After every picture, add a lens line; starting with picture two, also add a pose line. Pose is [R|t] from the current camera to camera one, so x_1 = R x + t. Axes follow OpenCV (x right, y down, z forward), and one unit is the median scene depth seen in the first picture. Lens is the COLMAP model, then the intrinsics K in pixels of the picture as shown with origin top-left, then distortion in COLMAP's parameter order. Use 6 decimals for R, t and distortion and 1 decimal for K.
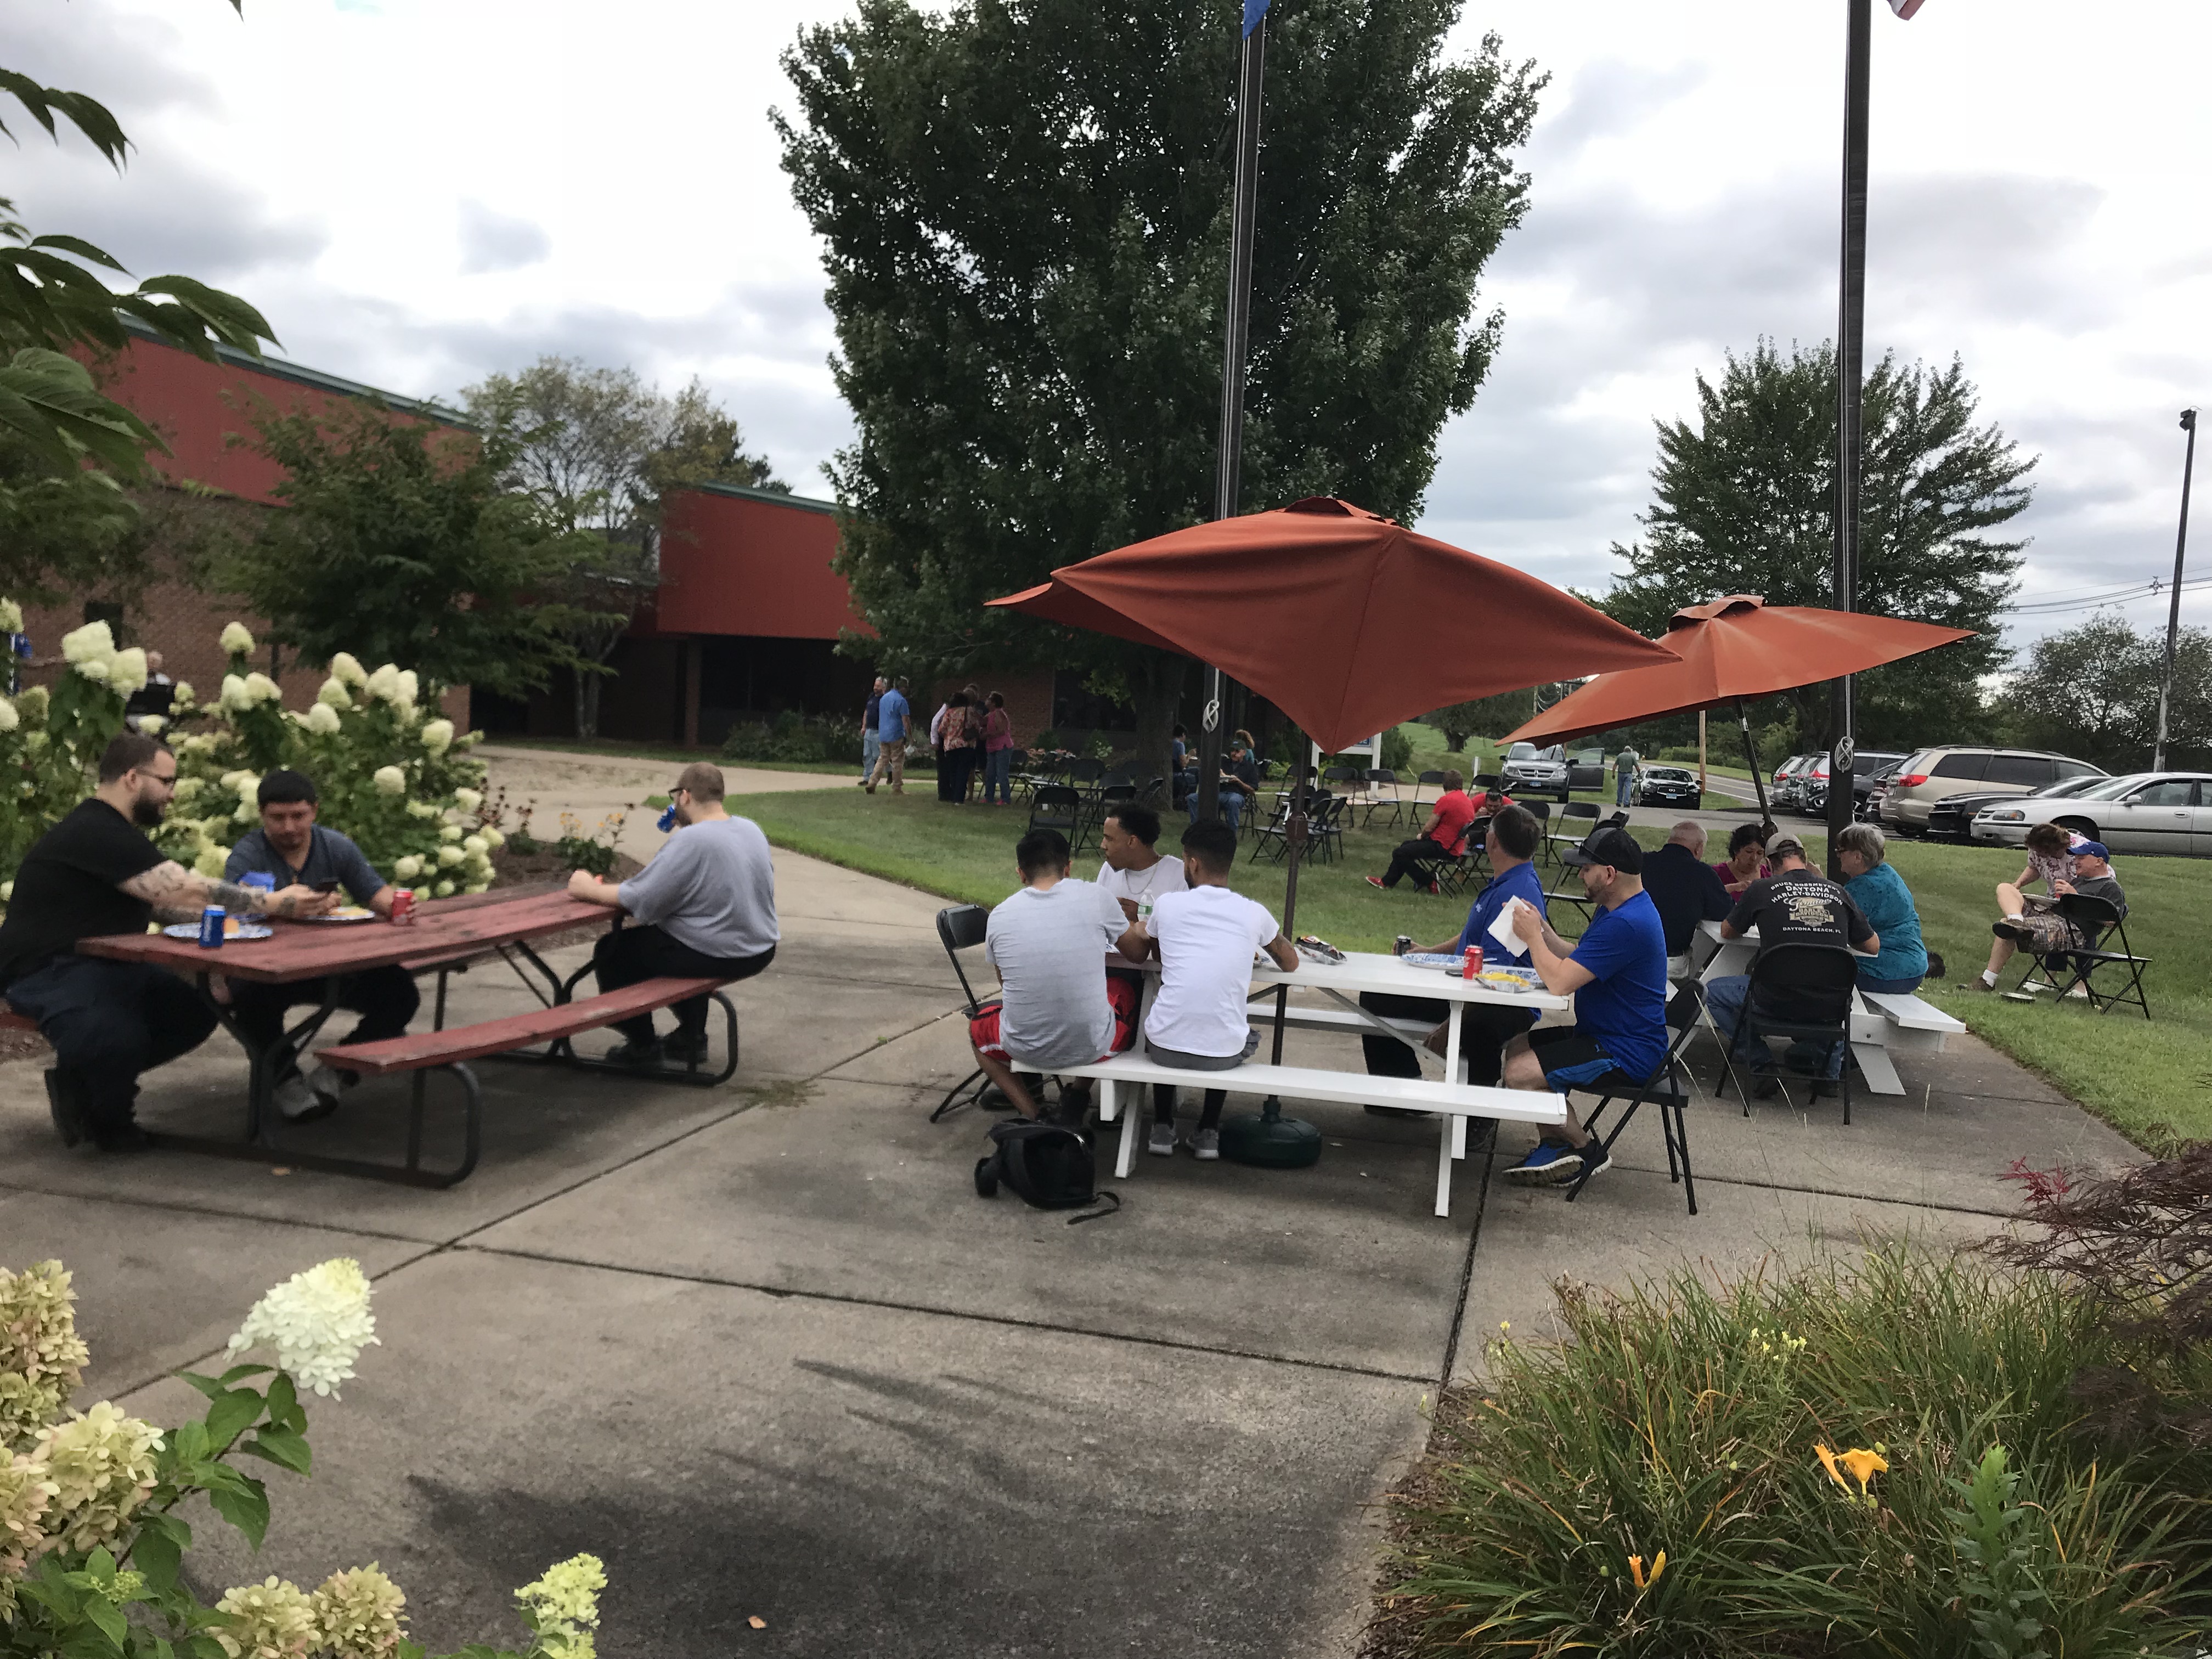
lens RADIAL K [[1826.4, 0, 1109.8], [0, 1826.4, 824.2], [0, 0, 1]] dist [0.064836, -0.063032]
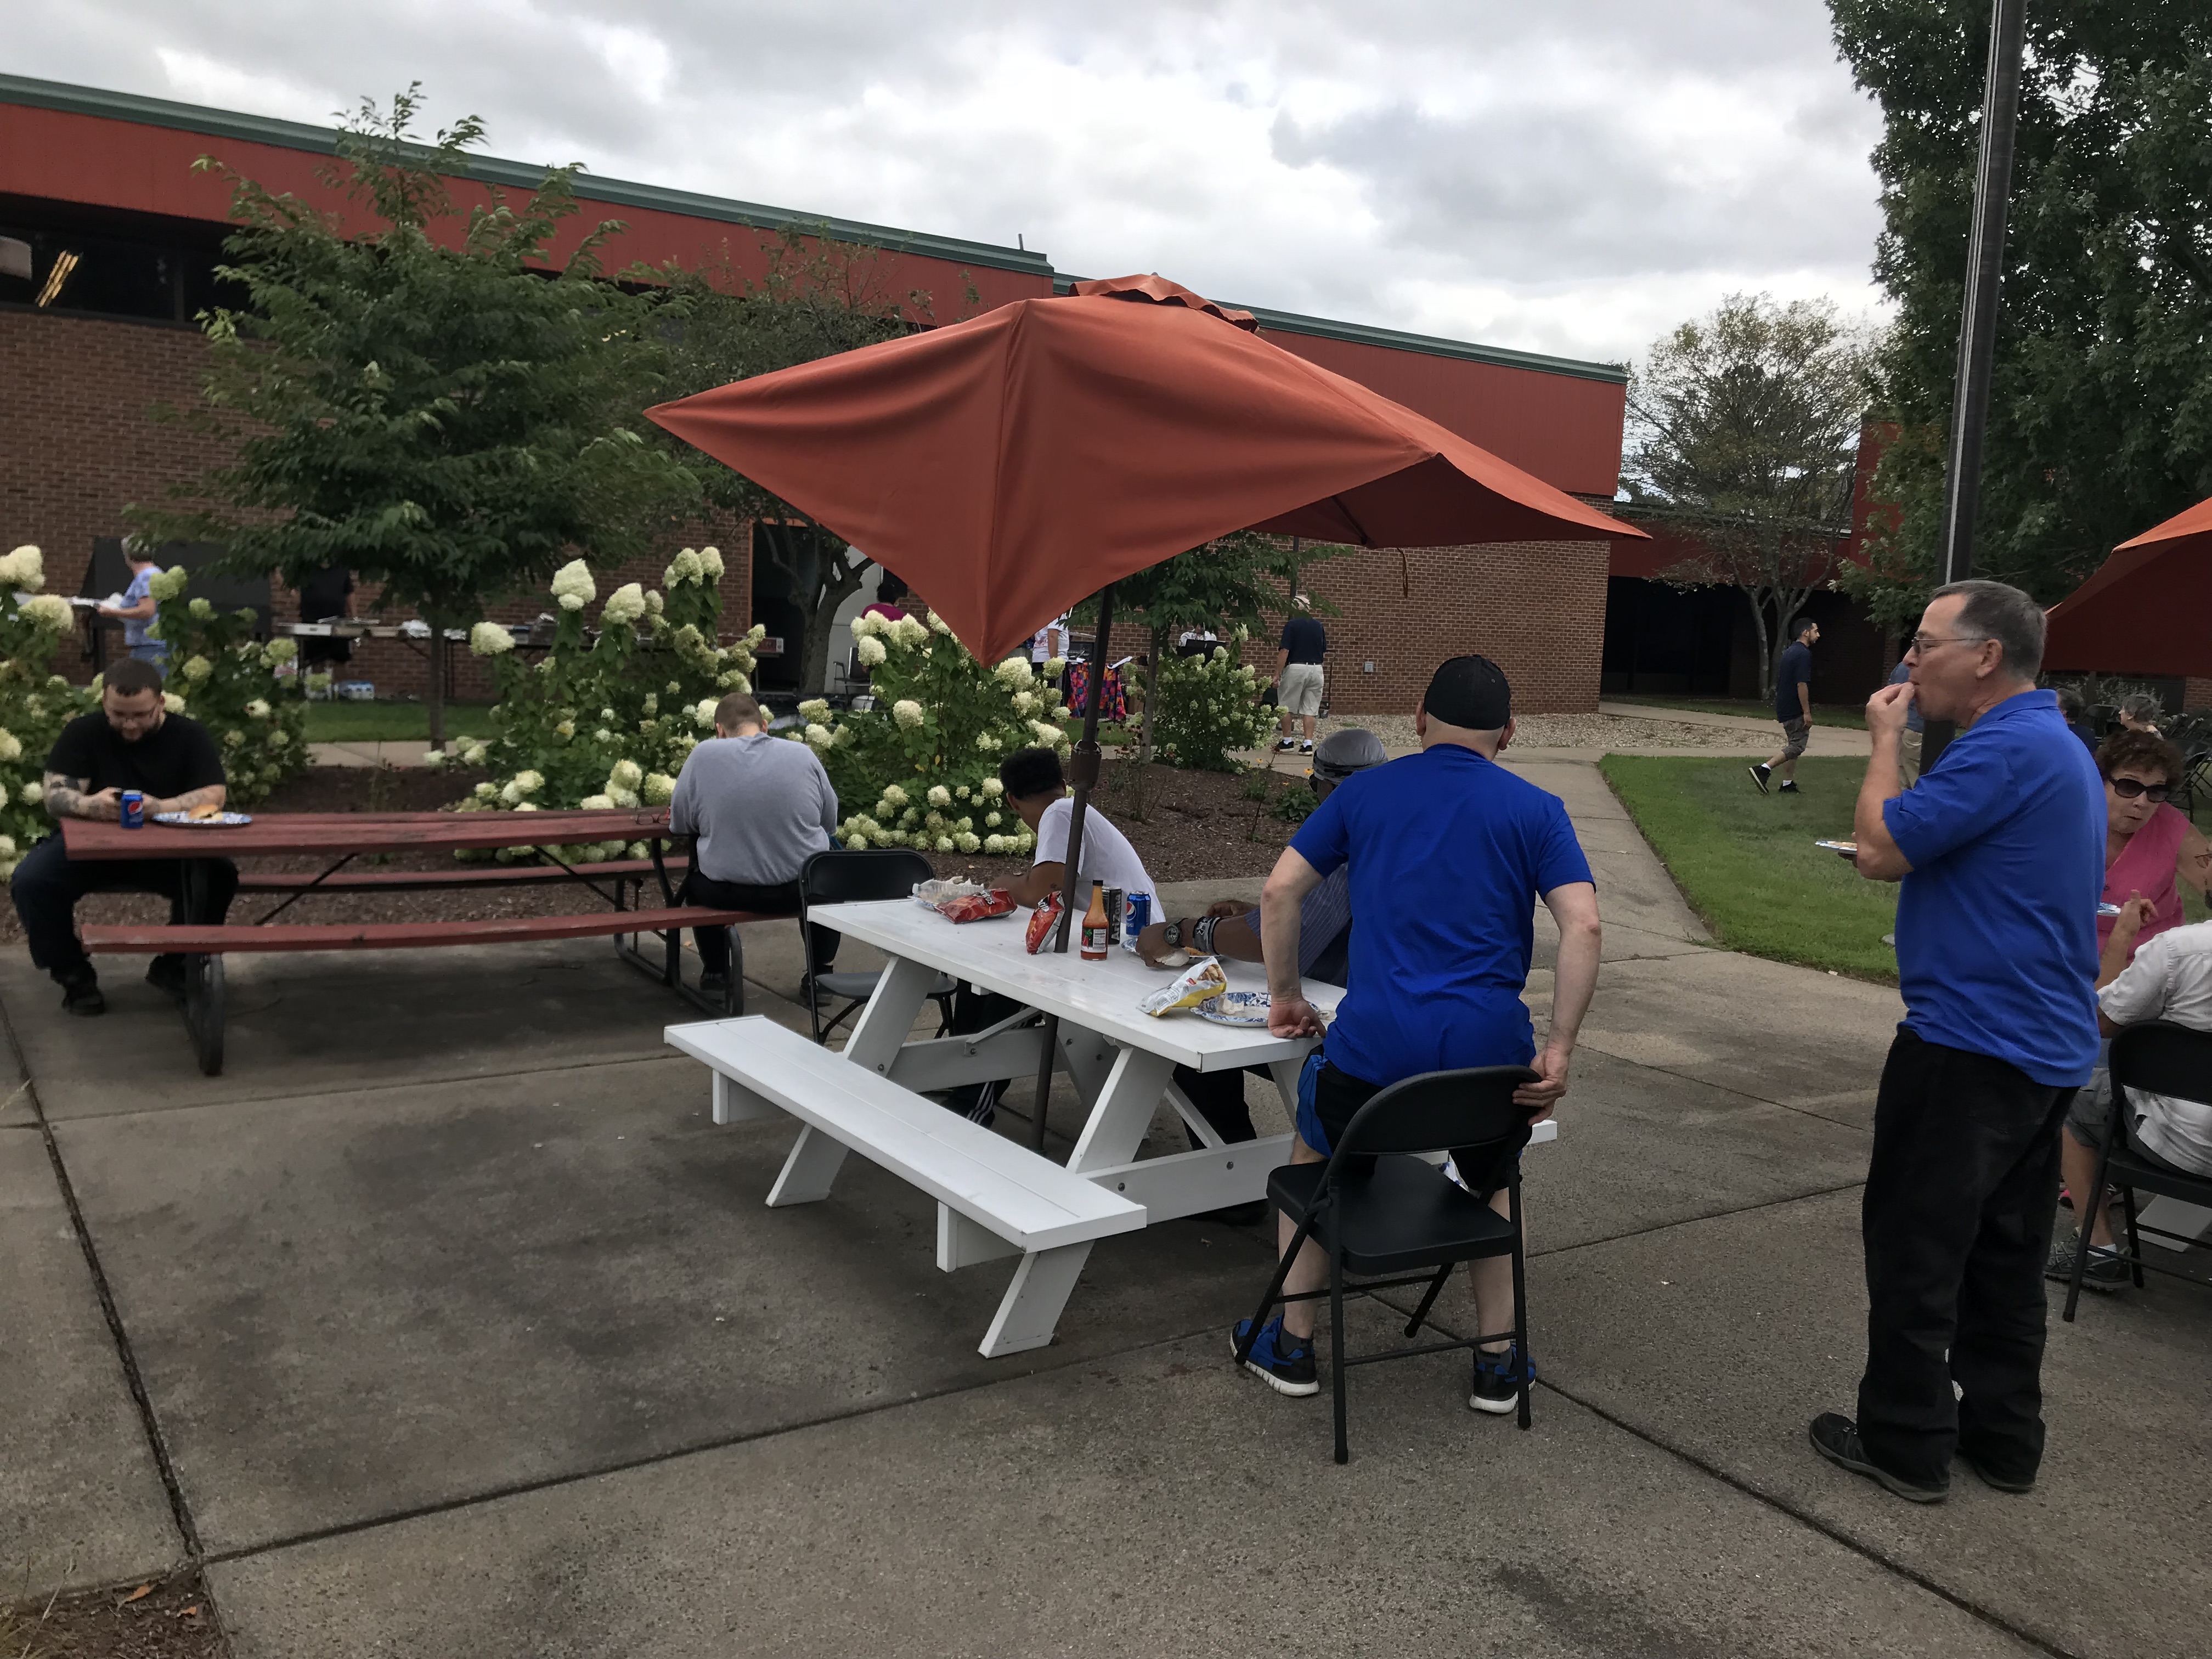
lens RADIAL K [[1826.4, 0, 1108.5], [0, 1826.4, 834.7], [0, 0, 1]] dist [0.064836, -0.063032]
pose [[0.734425, 0.063188, -0.675742, 0.708819], [-0.050985, 0.997980, 0.037908, 0.002004], [0.676773, 0.006612, 0.736162, 0.604621]]
